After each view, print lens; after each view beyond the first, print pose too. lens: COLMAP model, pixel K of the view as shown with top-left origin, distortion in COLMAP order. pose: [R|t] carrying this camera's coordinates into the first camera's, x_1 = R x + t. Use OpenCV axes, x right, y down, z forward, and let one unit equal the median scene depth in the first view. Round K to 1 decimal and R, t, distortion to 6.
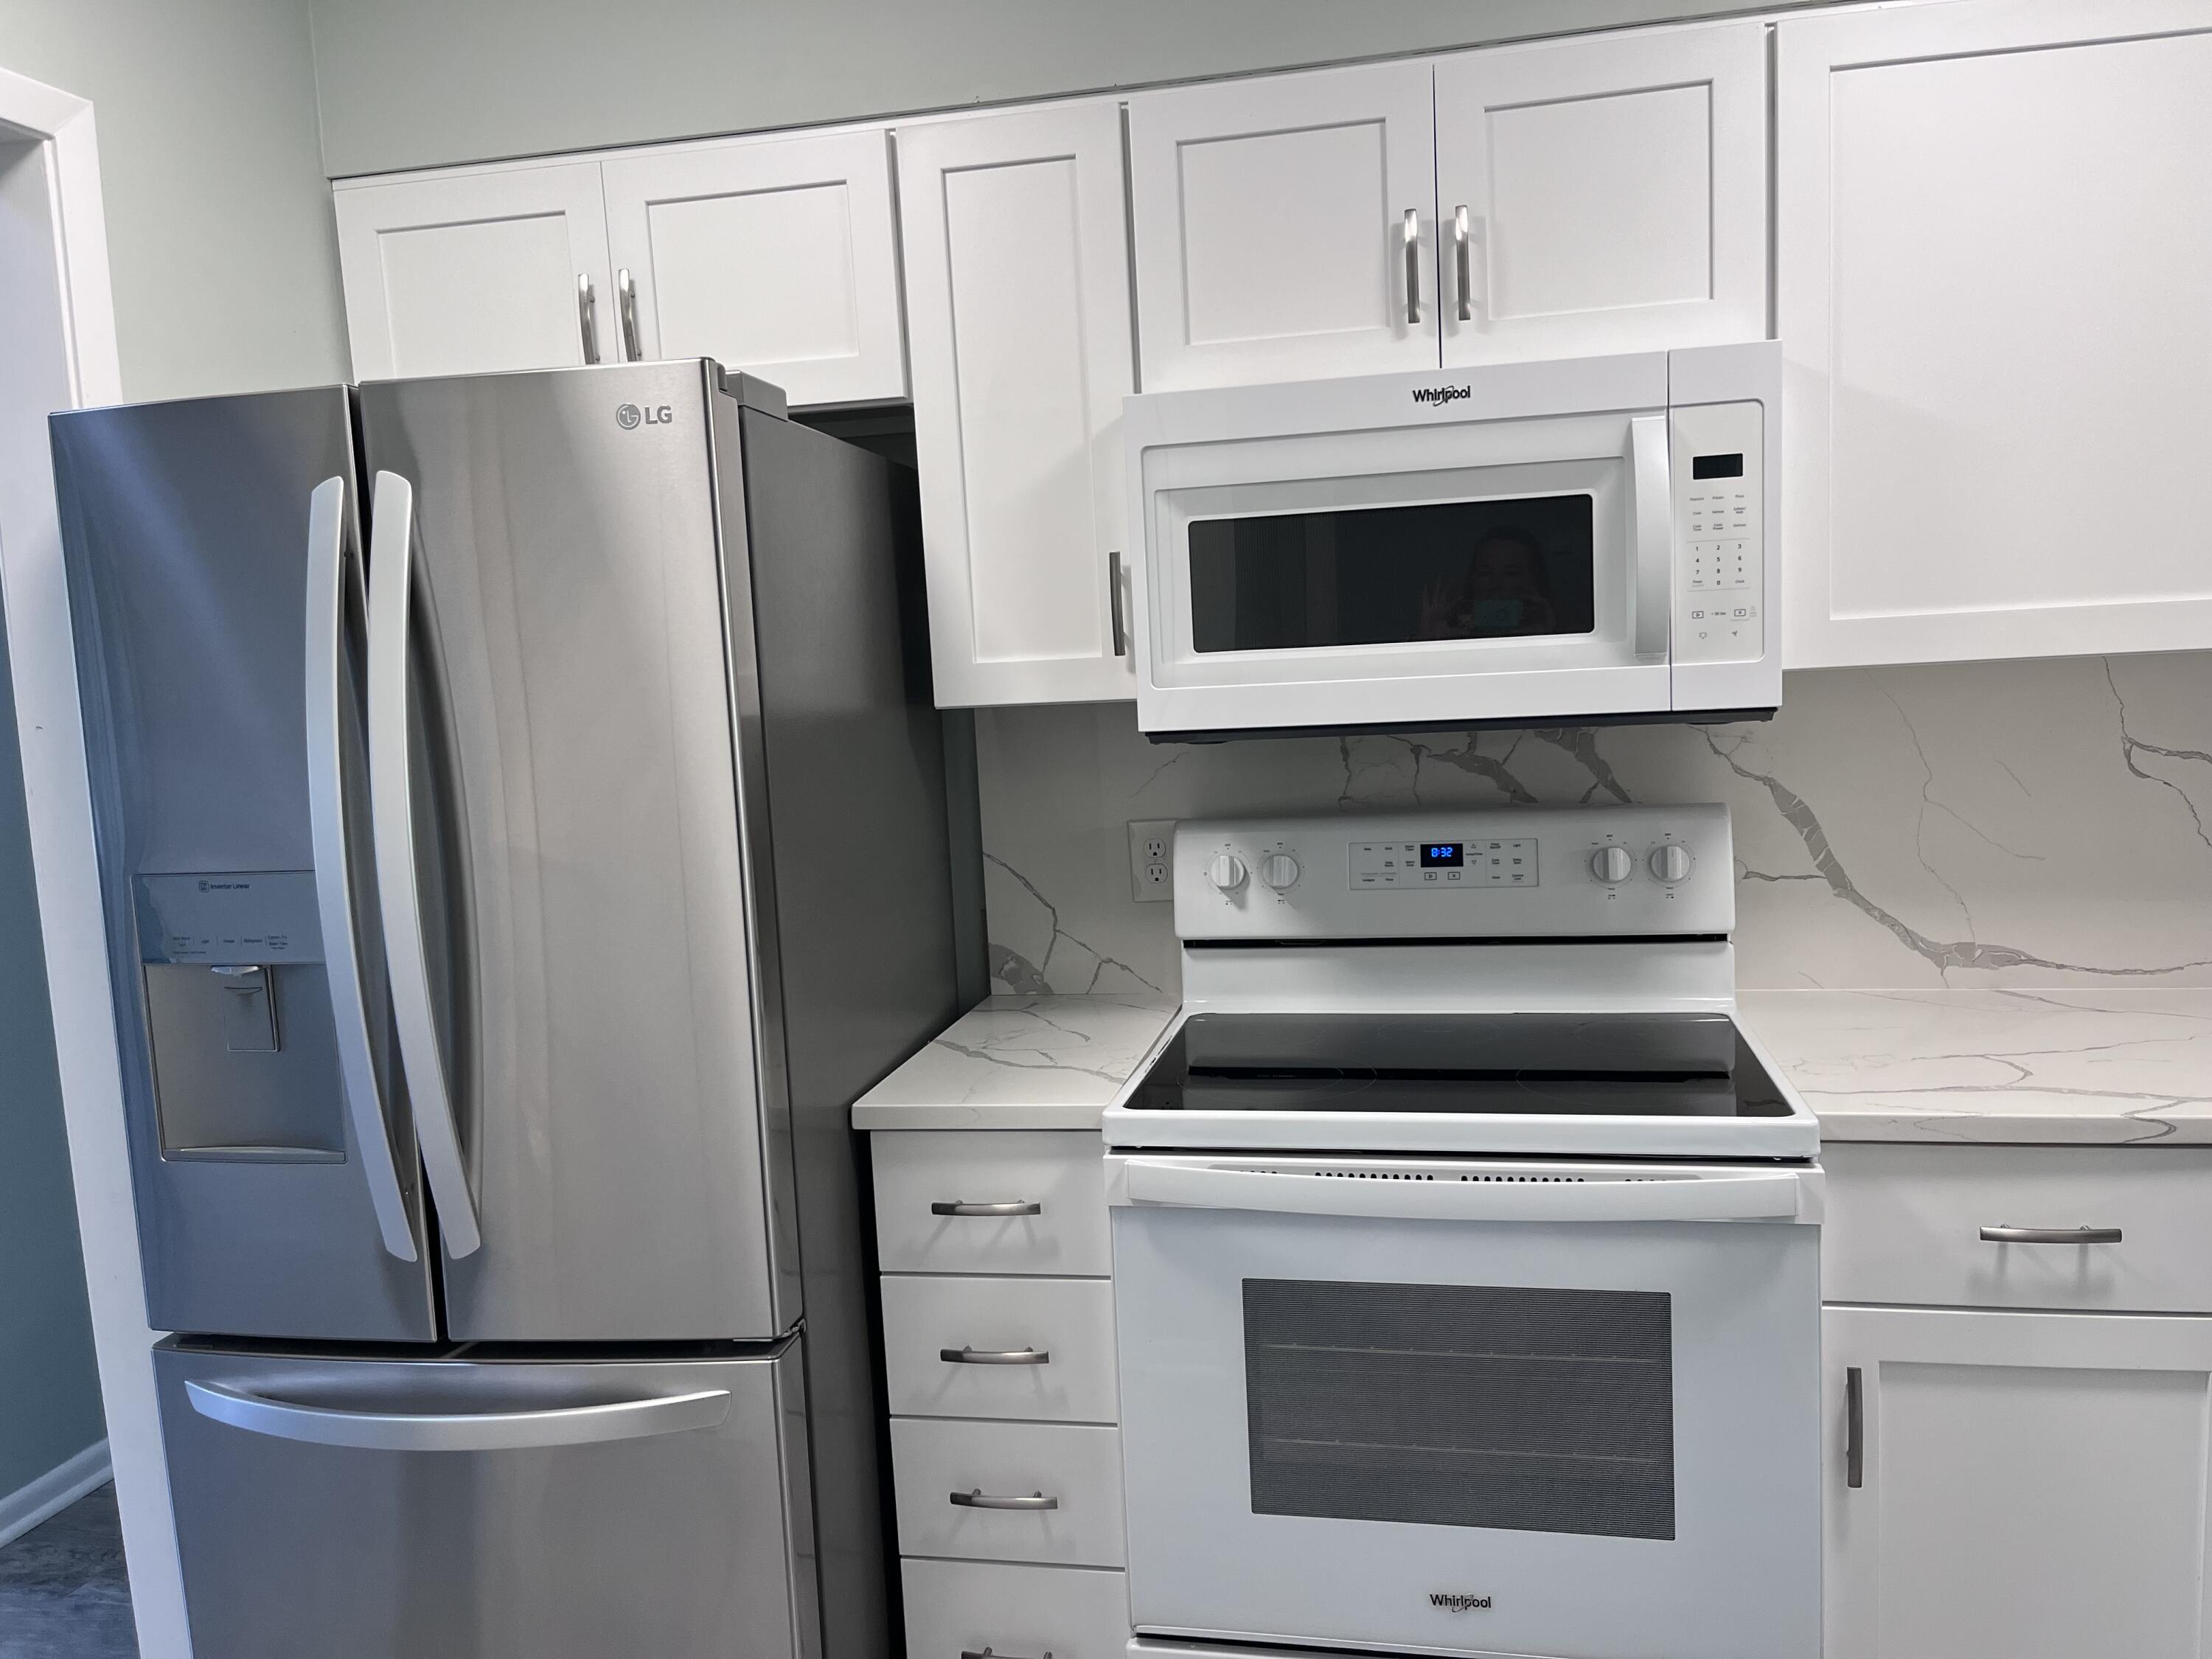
lens RADIAL K [[1668.9, 0, 1111.8], [0, 1668.9, 828.0], [0, 0, 1]] dist [0.070214, -0.102098]
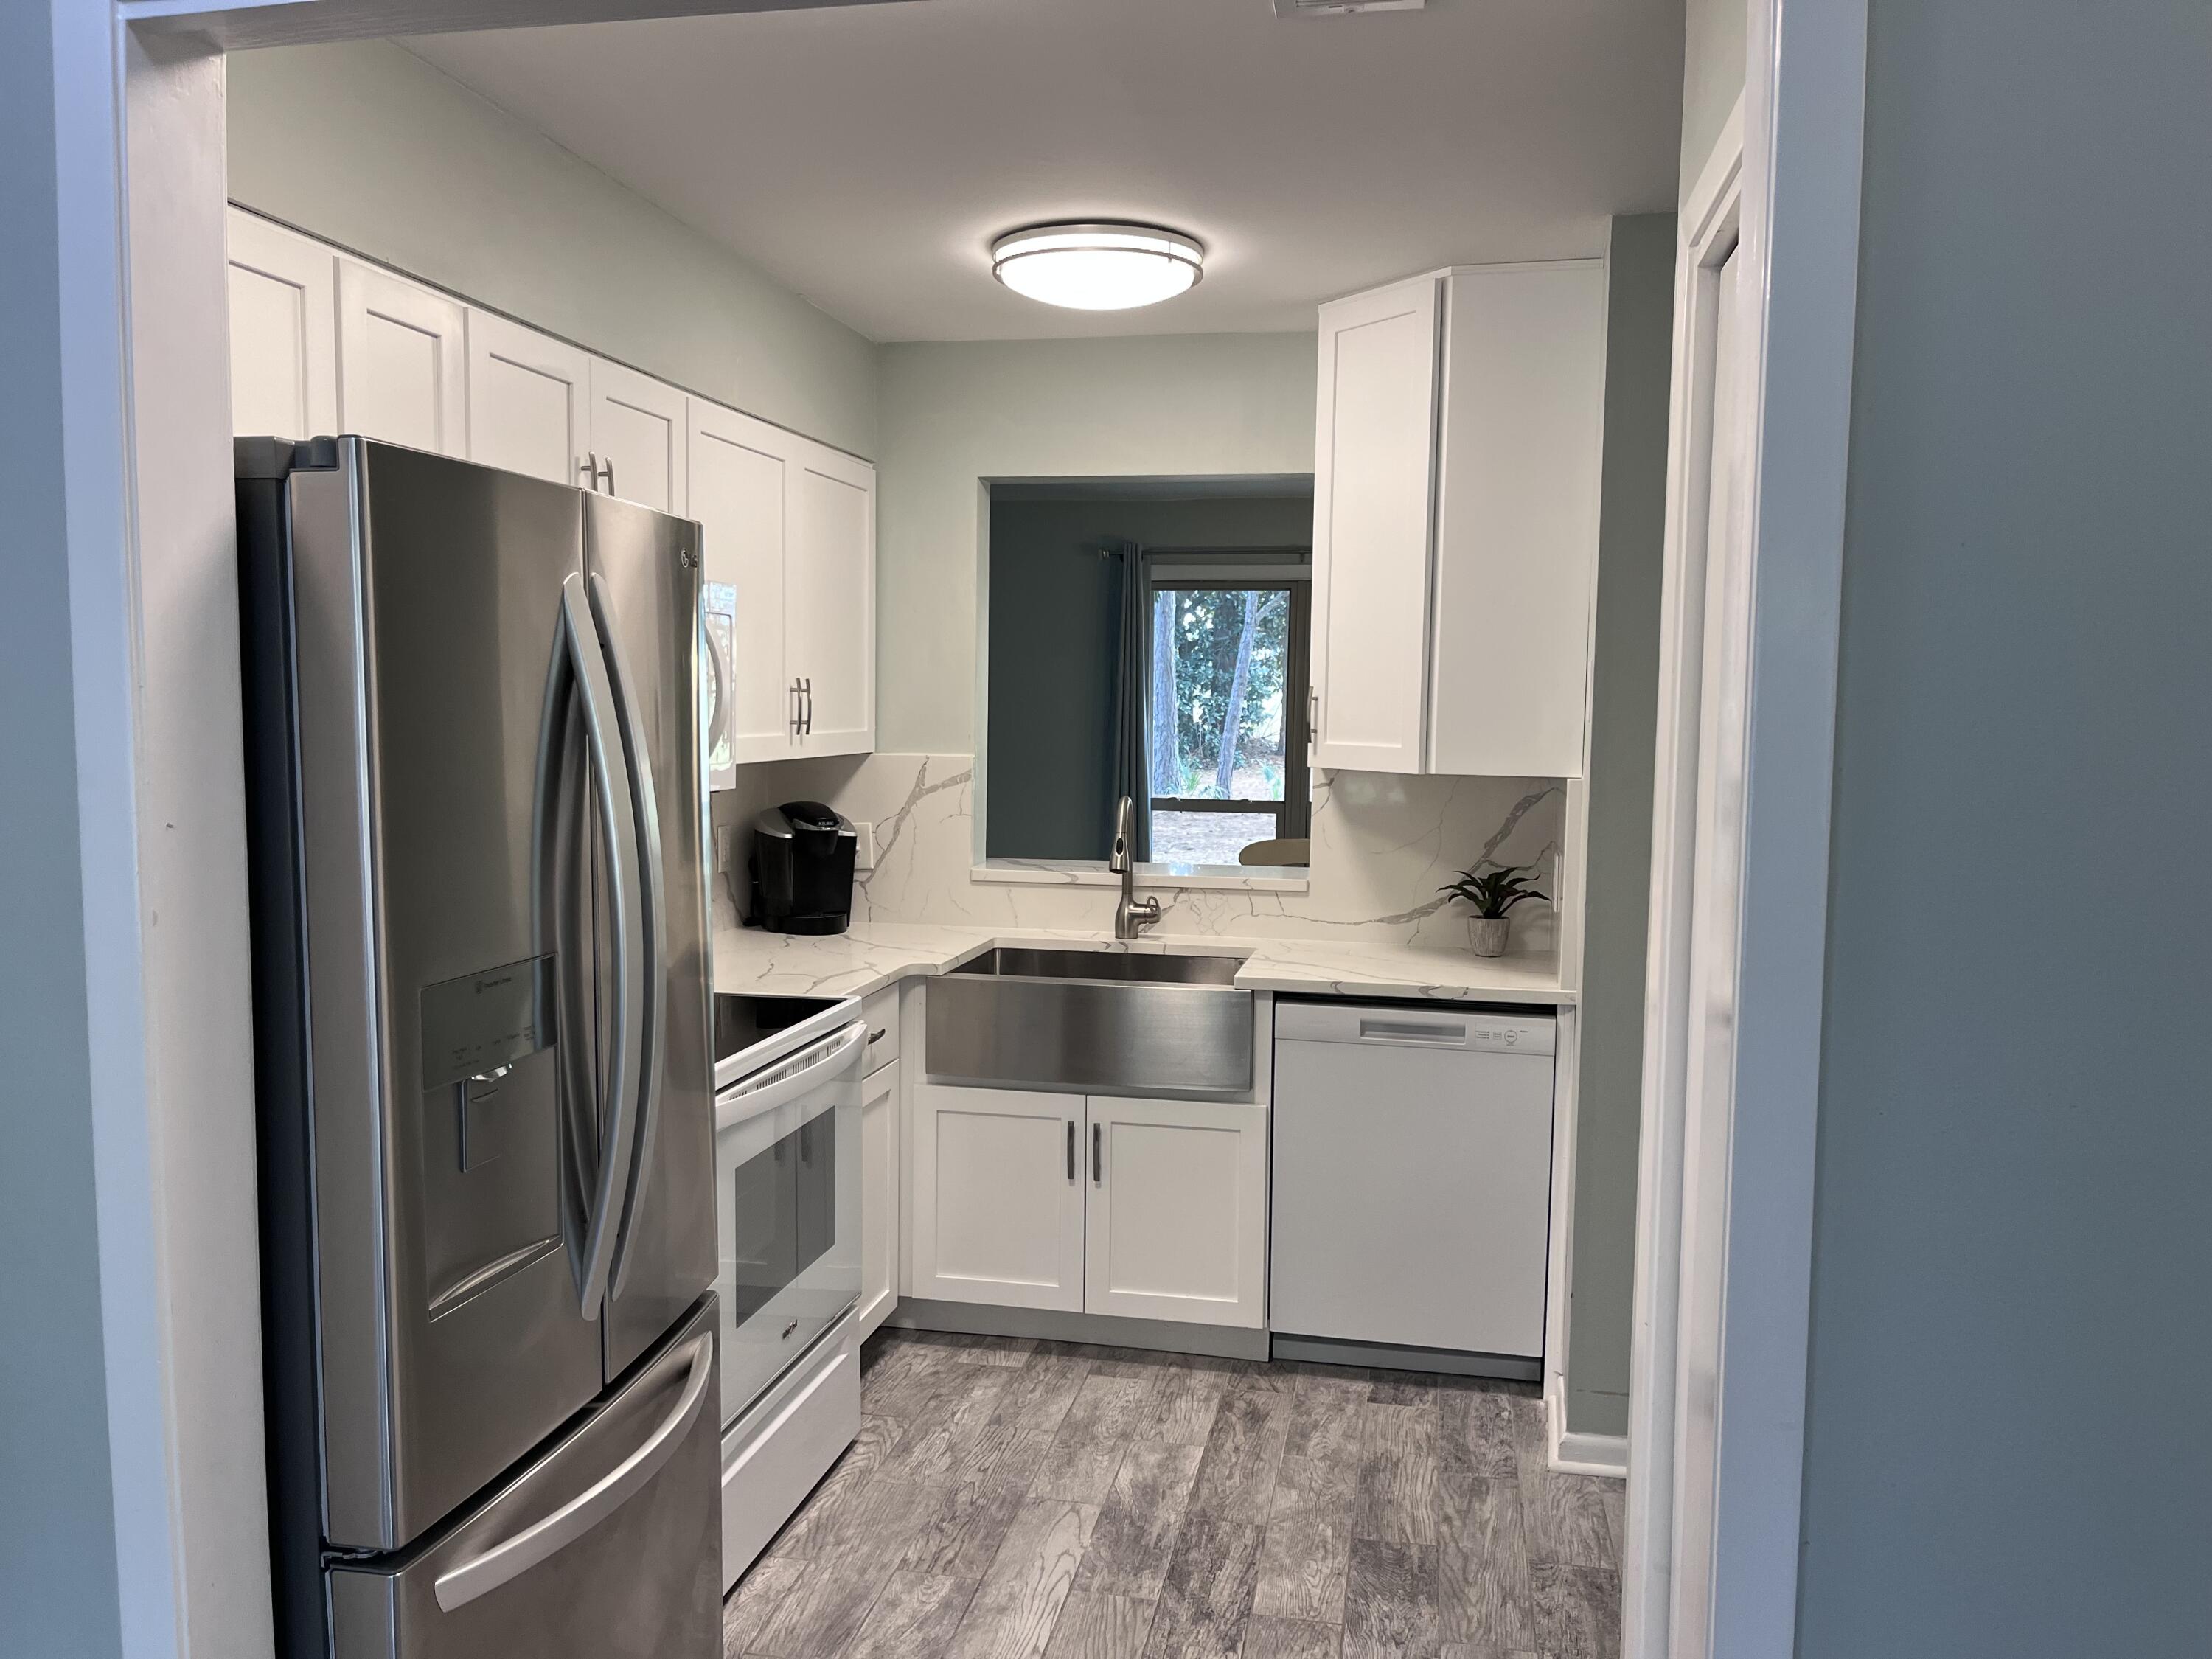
lens RADIAL K [[1668.9, 0, 1101.7], [0, 1668.9, 843.1], [0, 0, 1]] dist [0.070214, -0.102098]
pose [[0.009375, -0.036514, 0.999289, -1.422513], [0.105089, 0.993835, 0.035328, -0.038414], [-0.994419, 0.104683, 0.013155, 0.635580]]
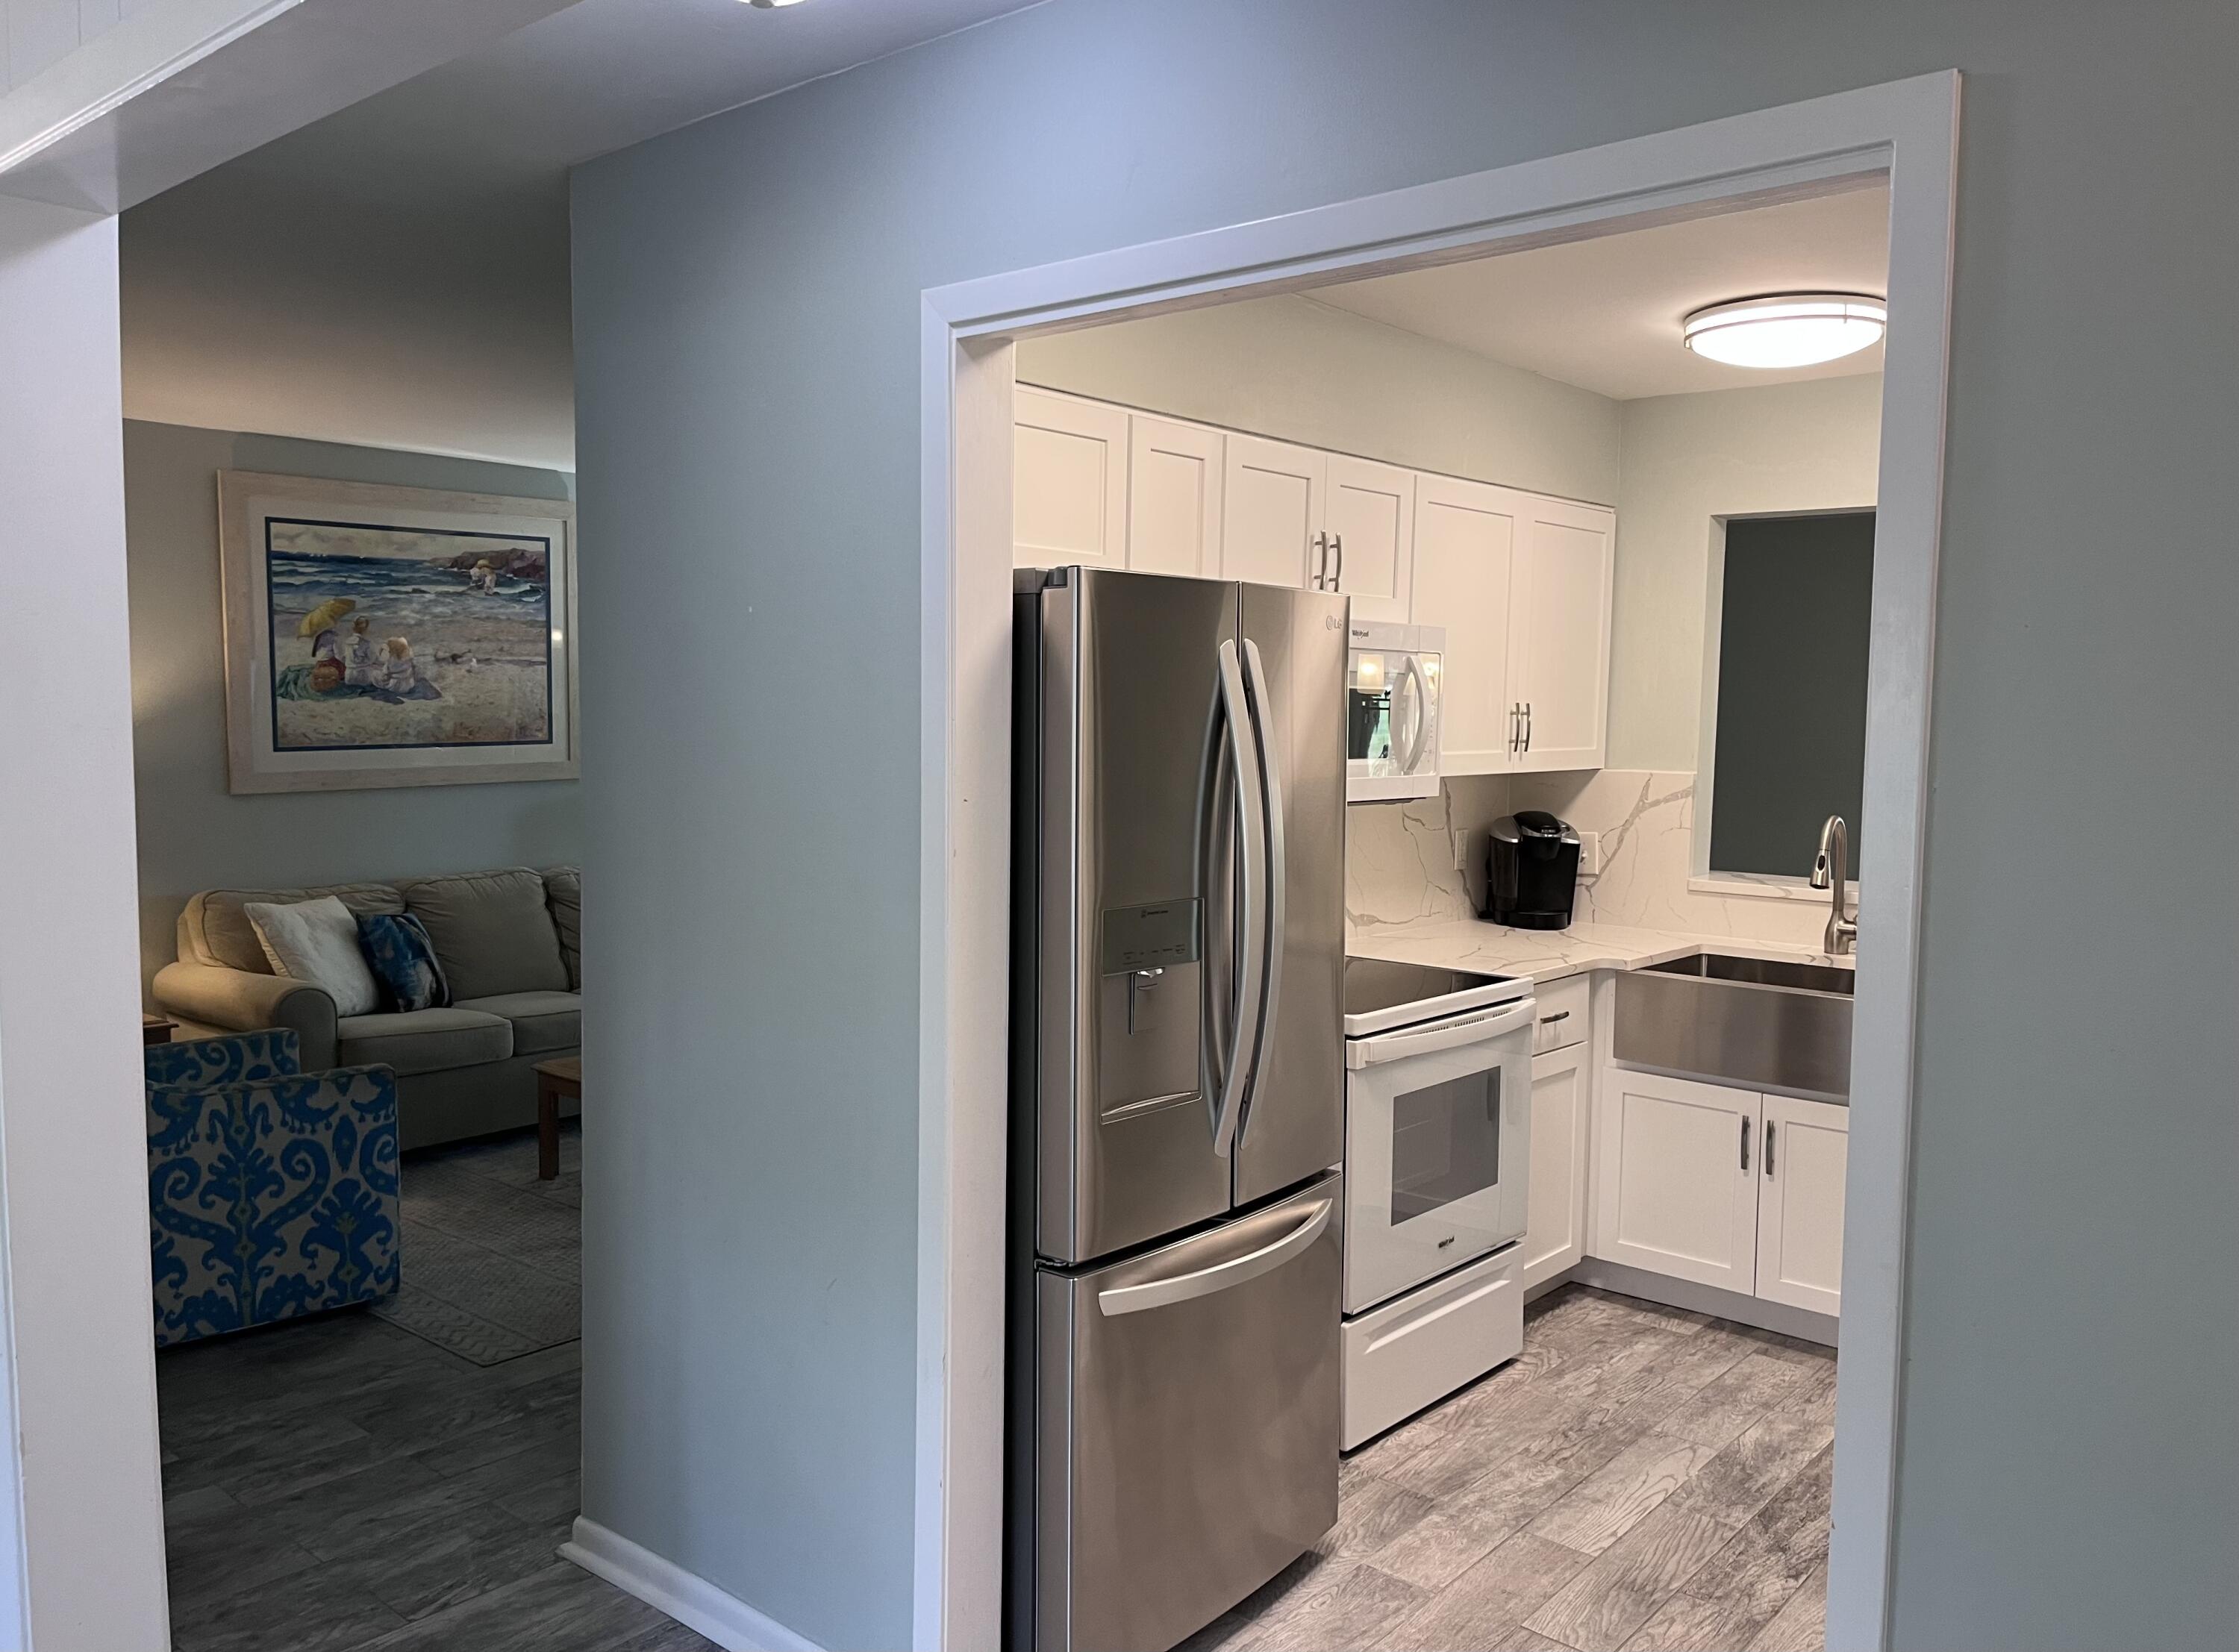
lens RADIAL K [[1689.1, 0, 1109.5], [0, 1689.1, 838.7], [0, 0, 1]] dist [0.070214, -0.102098]
pose [[0.499167, -0.013489, 0.866401, -1.741785], [0.061058, 0.997941, -0.019640, -0.001648], [-0.864352, 0.062704, 0.498963, 0.317003]]
